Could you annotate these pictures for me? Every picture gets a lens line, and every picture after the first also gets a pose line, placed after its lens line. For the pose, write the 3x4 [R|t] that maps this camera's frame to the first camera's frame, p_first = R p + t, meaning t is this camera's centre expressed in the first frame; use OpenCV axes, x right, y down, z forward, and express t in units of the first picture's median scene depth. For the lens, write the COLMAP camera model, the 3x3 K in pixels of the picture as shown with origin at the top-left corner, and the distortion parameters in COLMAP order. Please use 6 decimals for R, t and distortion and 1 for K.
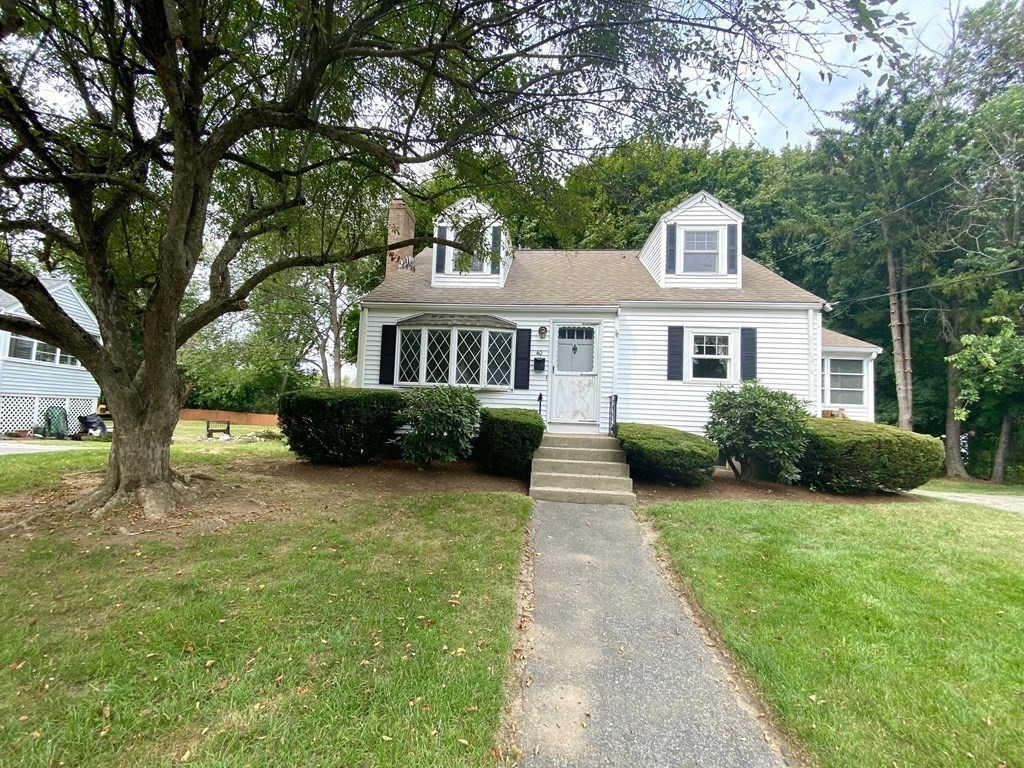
lens RADIAL K [[407.3, 0, 509.7], [0, 407.3, 394.3], [0, 0, 1]] dist [0.030949, -0.020078]
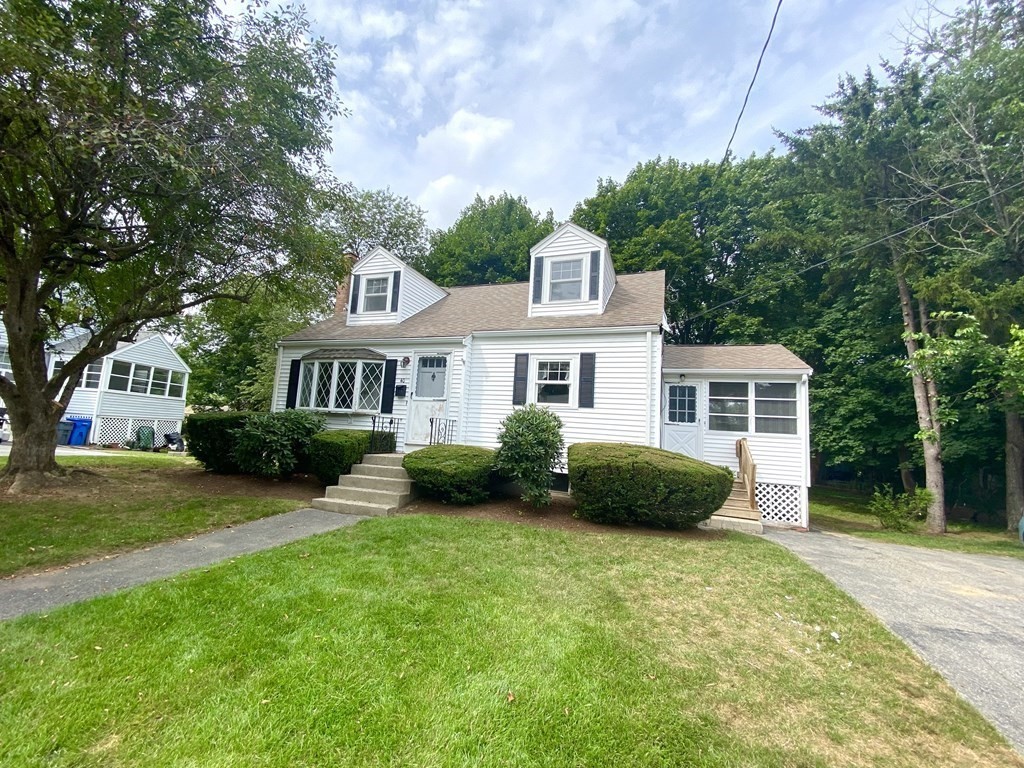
lens RADIAL K [[417.7, 0, 512.0], [0, 417.7, 384.0], [0, 0, 1]] dist [0.027600, -0.022539]
pose [[0.966508, -0.012449, -0.256333, 0.653145], [-0.011149, 0.995843, -0.090403, 0.007618], [0.256393, 0.090233, 0.962352, -0.021631]]
